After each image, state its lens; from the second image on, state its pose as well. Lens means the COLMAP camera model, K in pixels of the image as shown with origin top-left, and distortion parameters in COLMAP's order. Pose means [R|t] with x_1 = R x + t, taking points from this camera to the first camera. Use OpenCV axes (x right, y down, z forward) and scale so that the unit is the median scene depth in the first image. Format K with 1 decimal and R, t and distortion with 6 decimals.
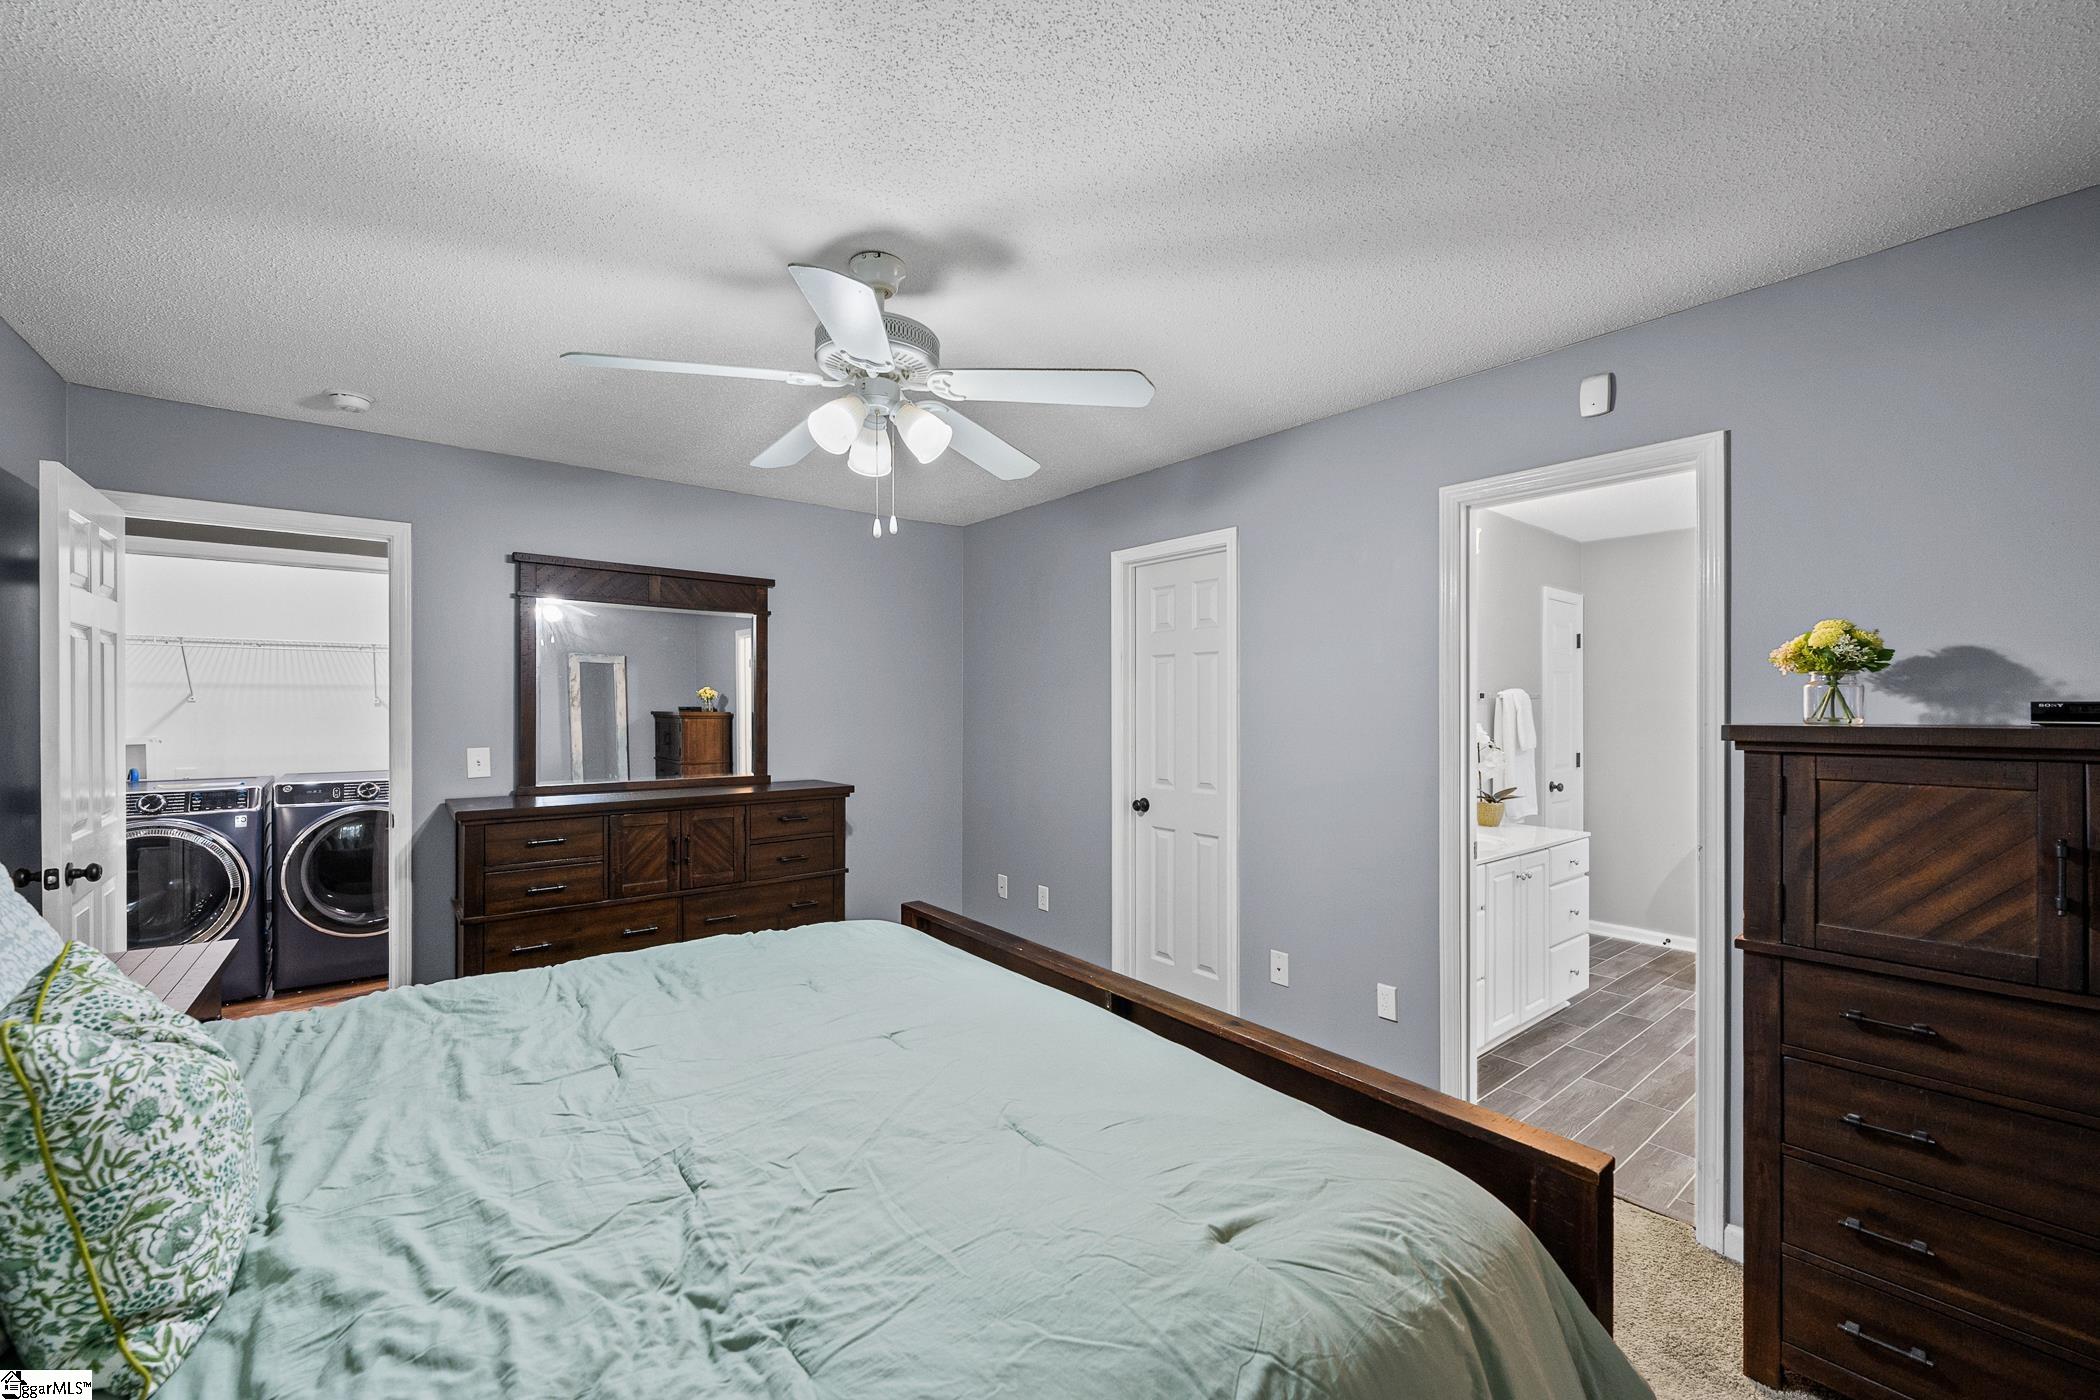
lens RADIAL K [[833.8, 0, 1044.3], [0, 833.8, 709.8], [0, 0, 1]] dist [-0.001878, 0.000204]
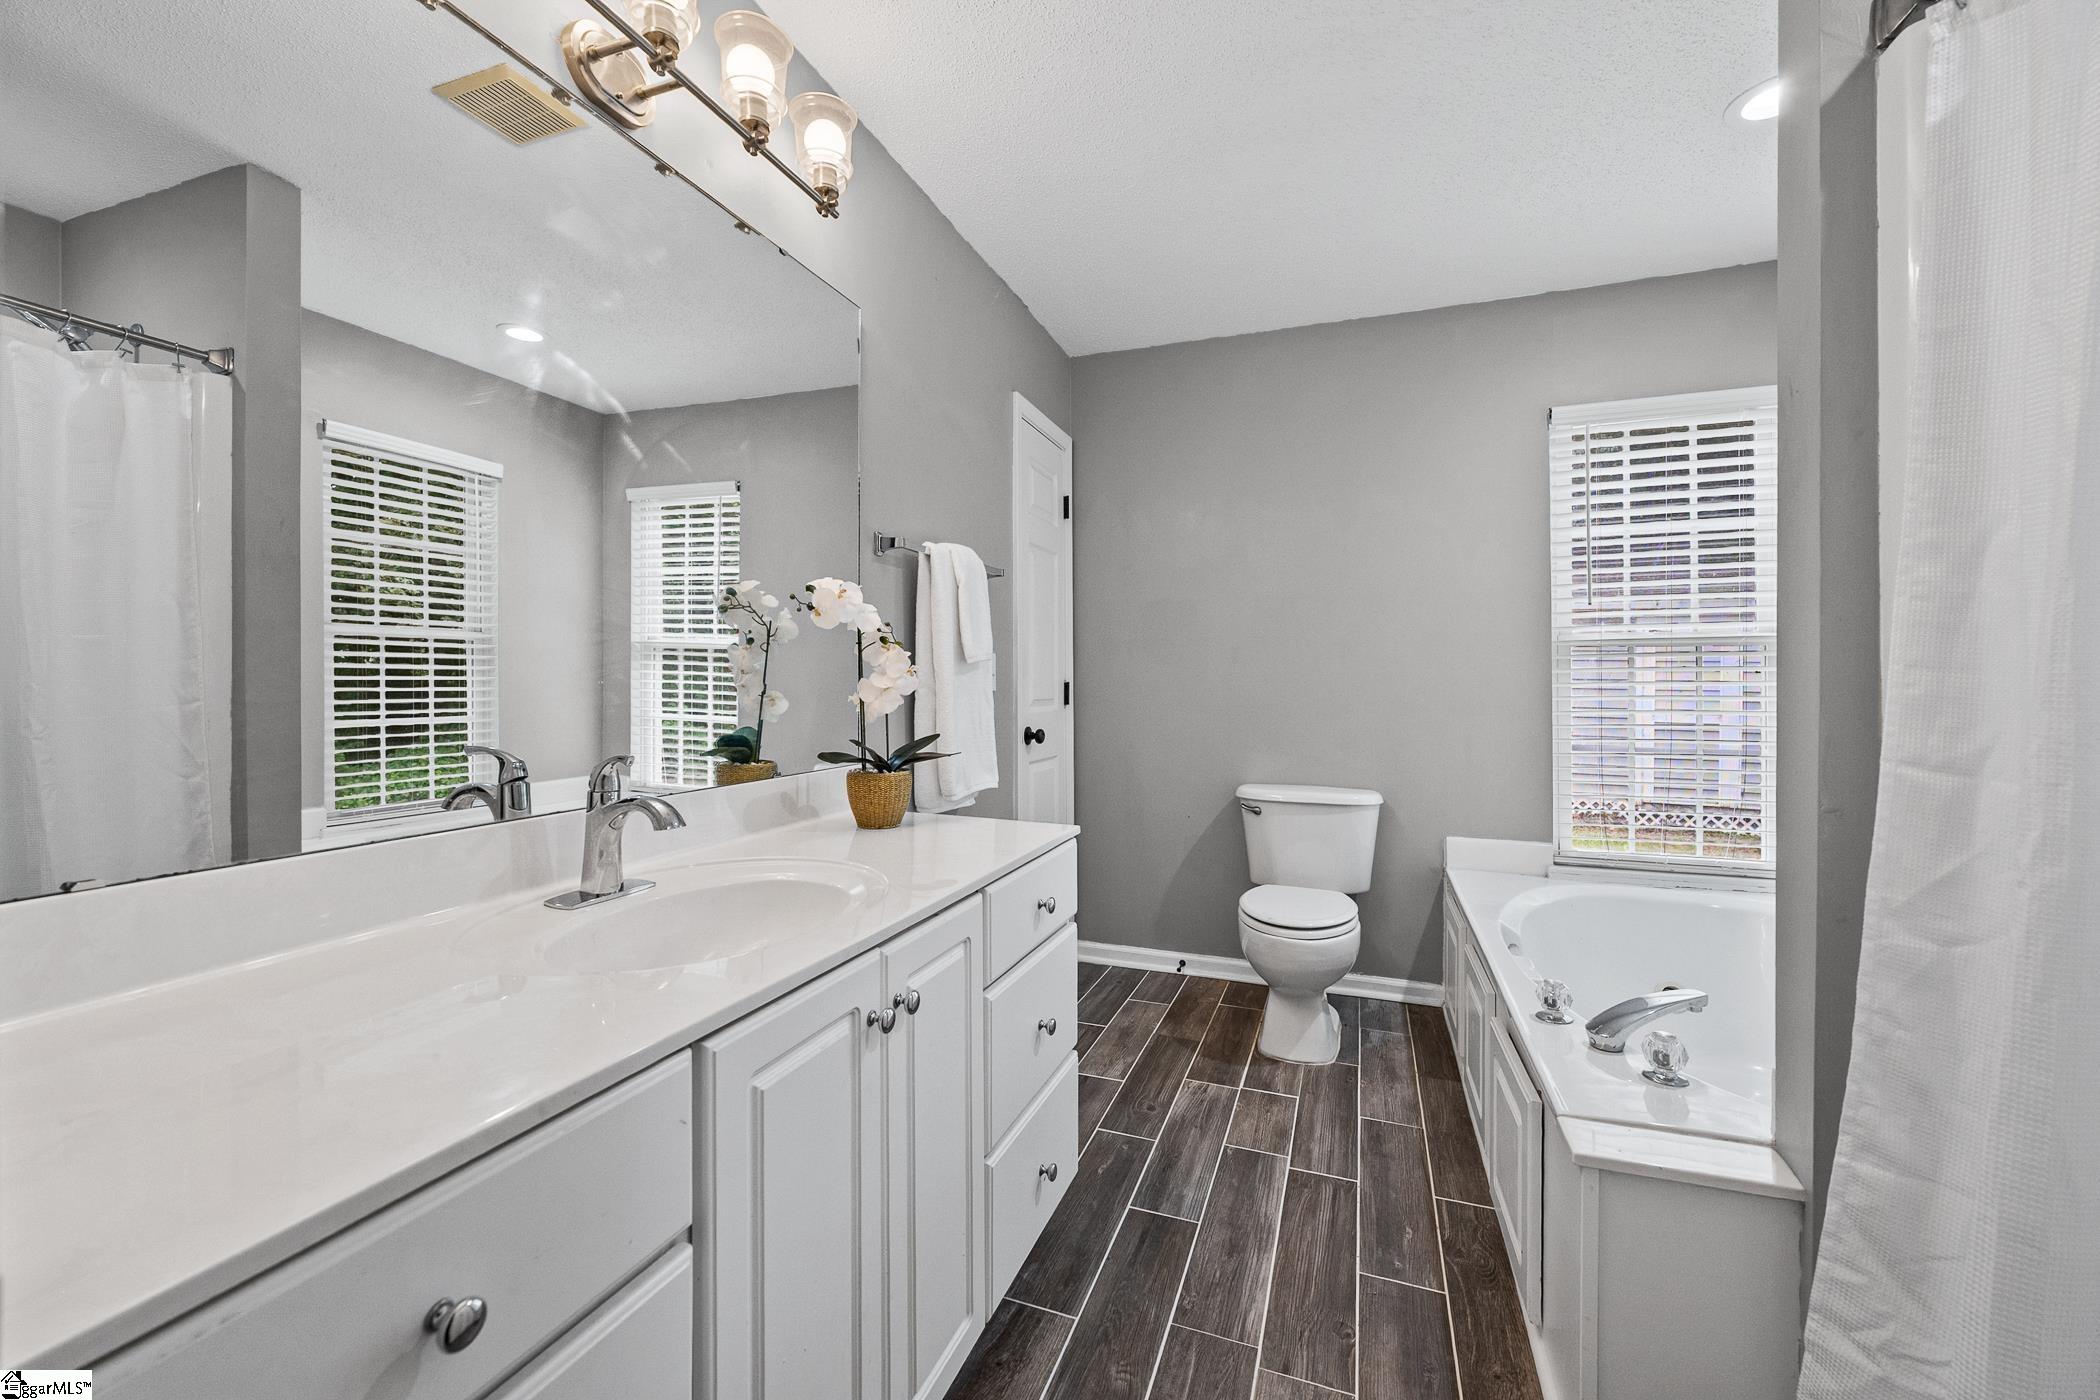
lens RADIAL K [[833.8, 0, 1054.6], [0, 833.8, 689.1], [0, 0, 1]] dist [-0.001878, 0.000204]
pose [[0.856326, -0.010202, 0.516336, 0.372319], [0.004915, 0.999921, 0.011607, 0.061037], [-0.516413, -0.007402, 0.856308, 0.561294]]
